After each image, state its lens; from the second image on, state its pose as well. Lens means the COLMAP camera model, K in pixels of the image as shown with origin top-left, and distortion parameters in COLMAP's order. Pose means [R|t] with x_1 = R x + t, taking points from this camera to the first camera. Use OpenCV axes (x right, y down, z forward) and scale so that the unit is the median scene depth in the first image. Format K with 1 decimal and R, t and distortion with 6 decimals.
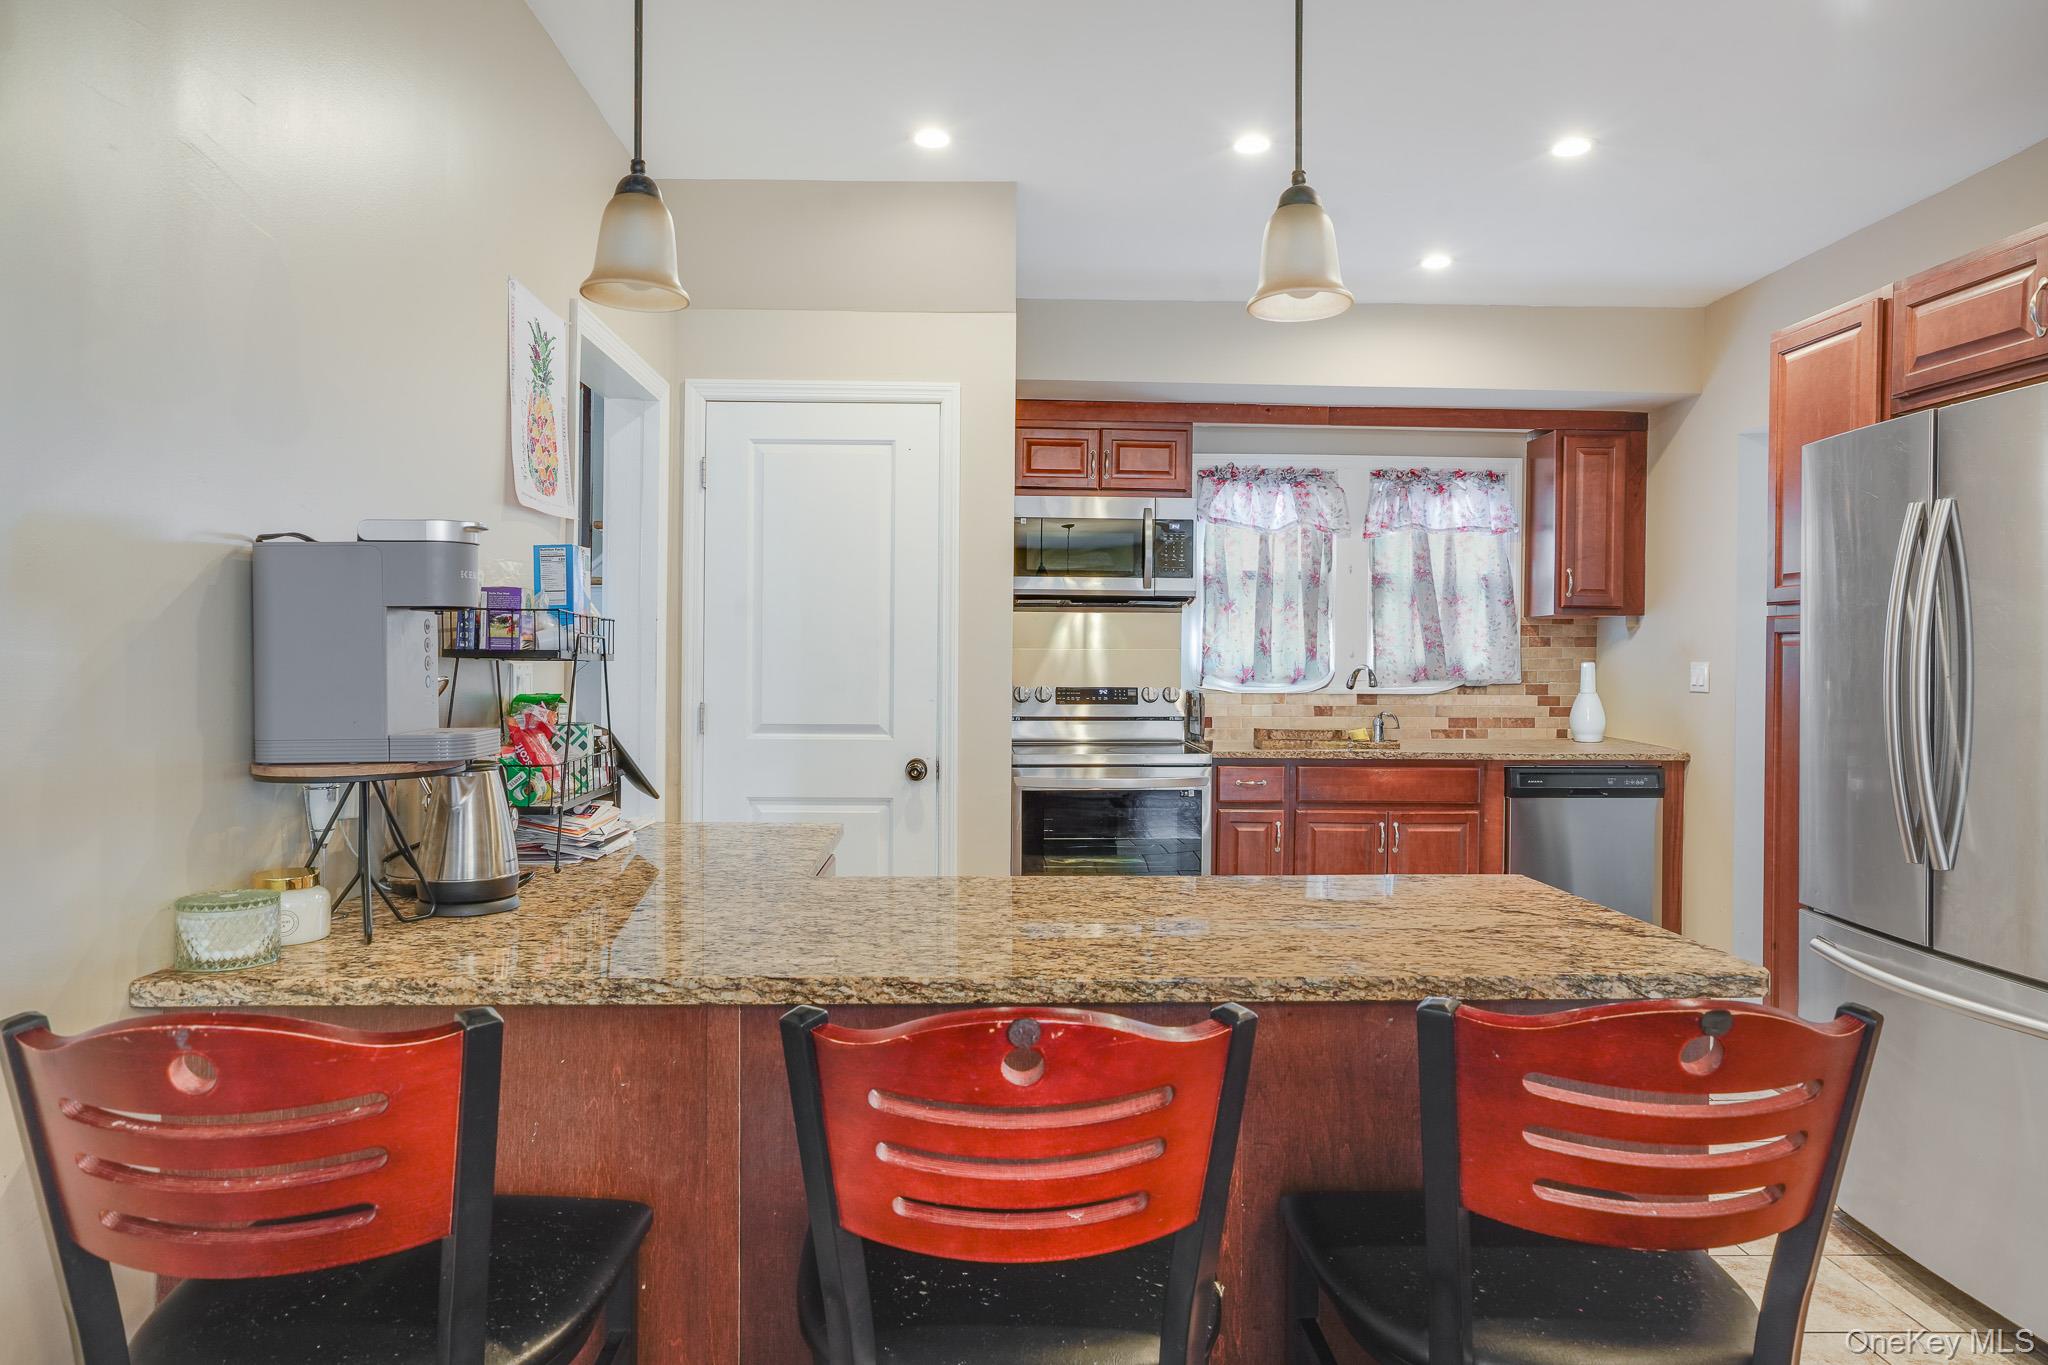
lens RADIAL K [[1289.4, 0, 1024.0], [0, 1289.4, 682.5], [0, 0, 1]] dist [-0.006911, -0.000198]
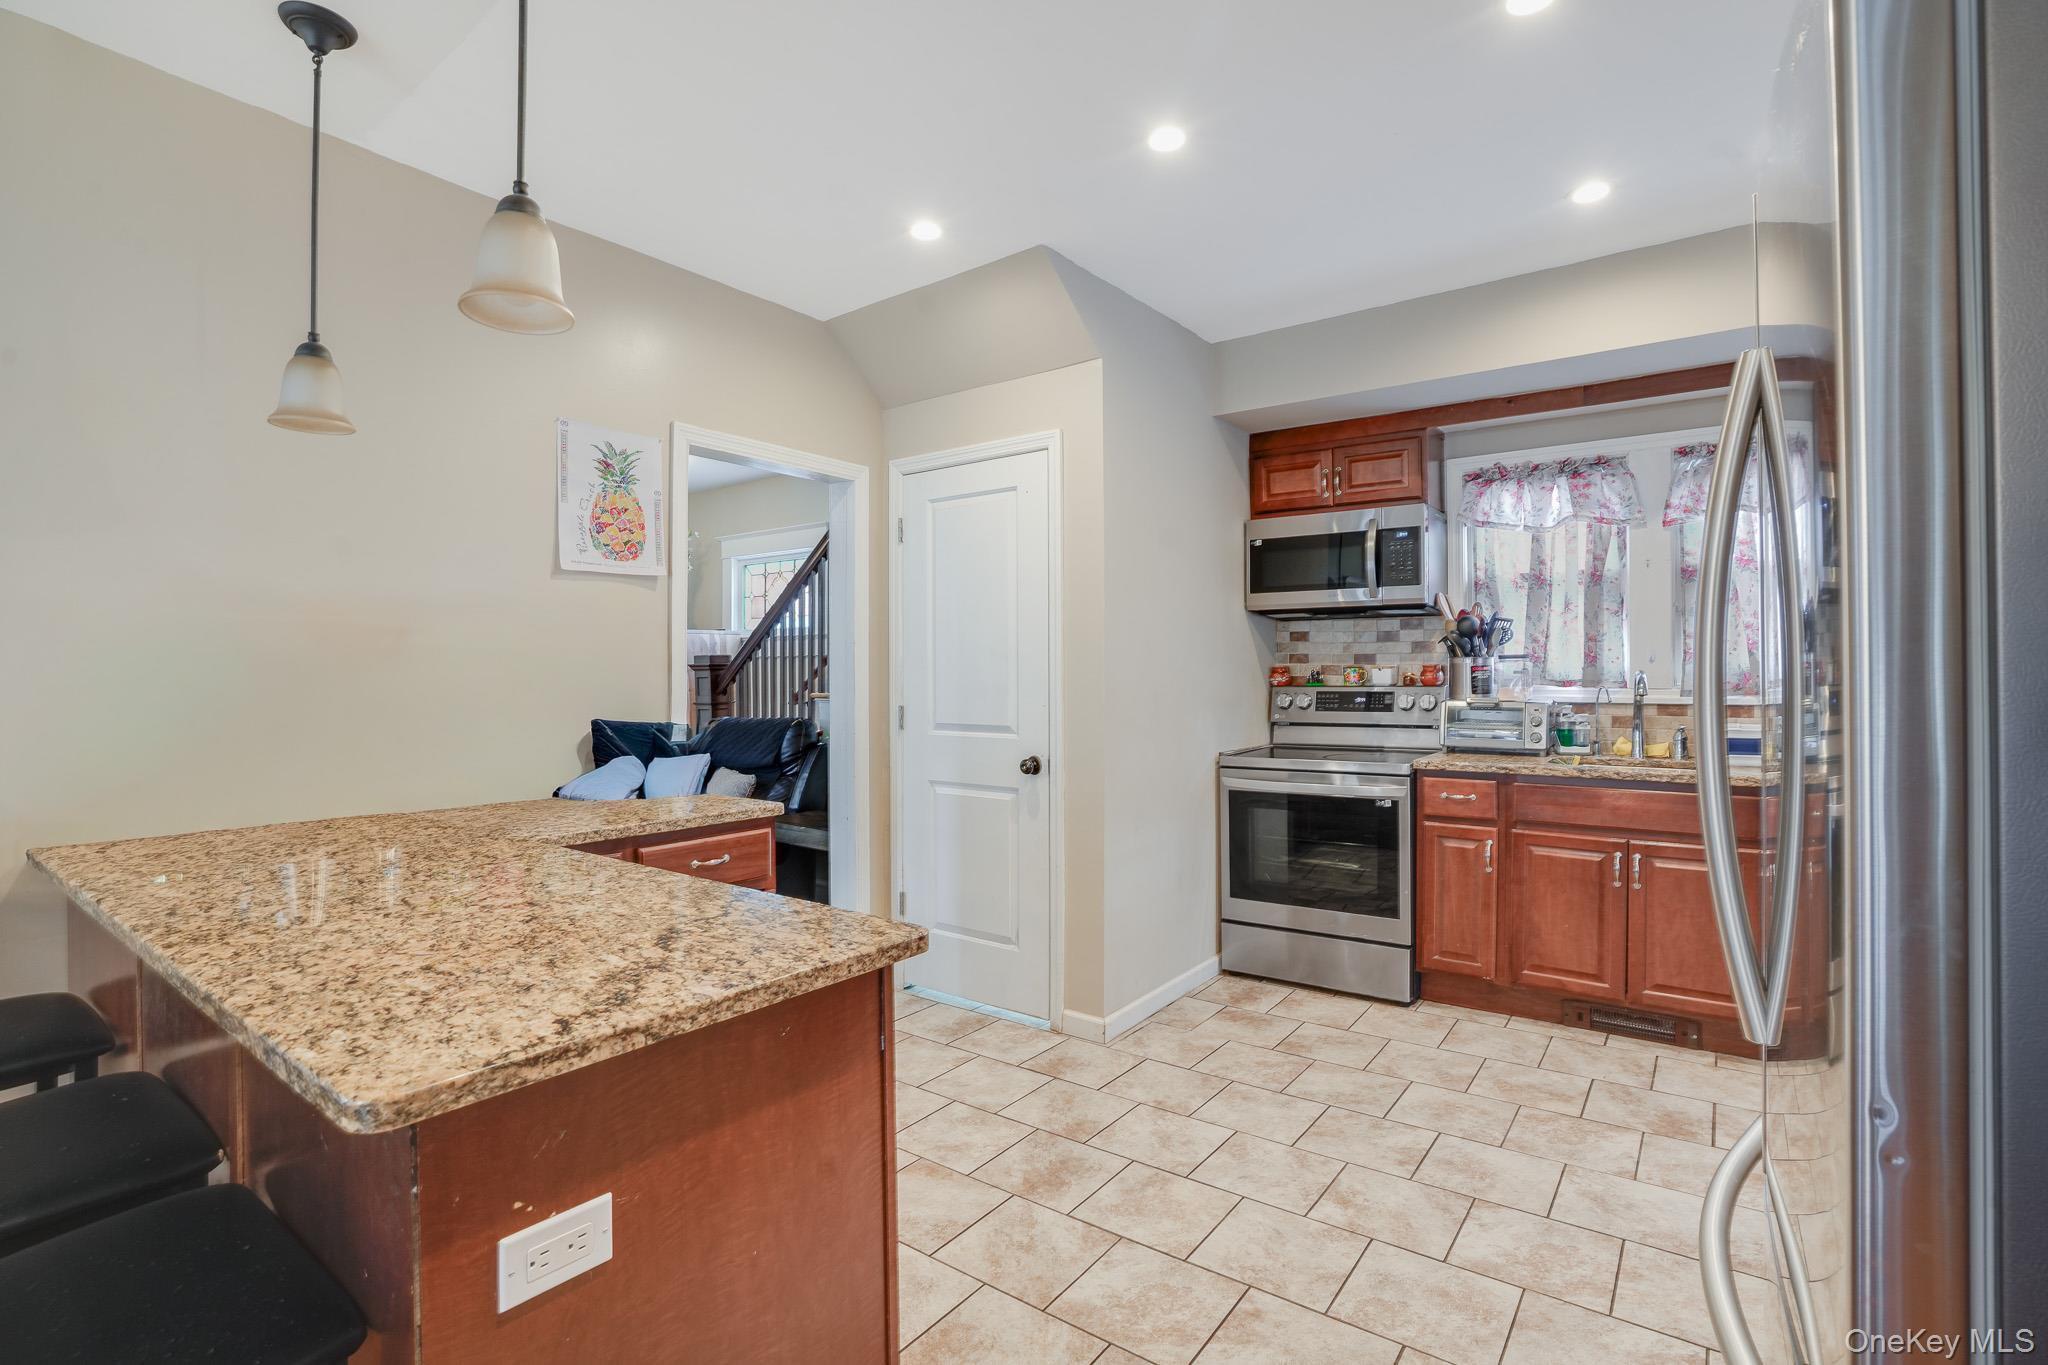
lens RADIAL K [[944.7, 0, 1024.0], [0, 944.7, 682.5], [0, 0, 1]] dist [-0.055137, 0.020438]
pose [[0.780444, -0.003960, -0.625213, 0.342690], [-0.000065, 0.999979, -0.006414, -0.001574], [0.625225, 0.005046, 0.780428, 0.254151]]
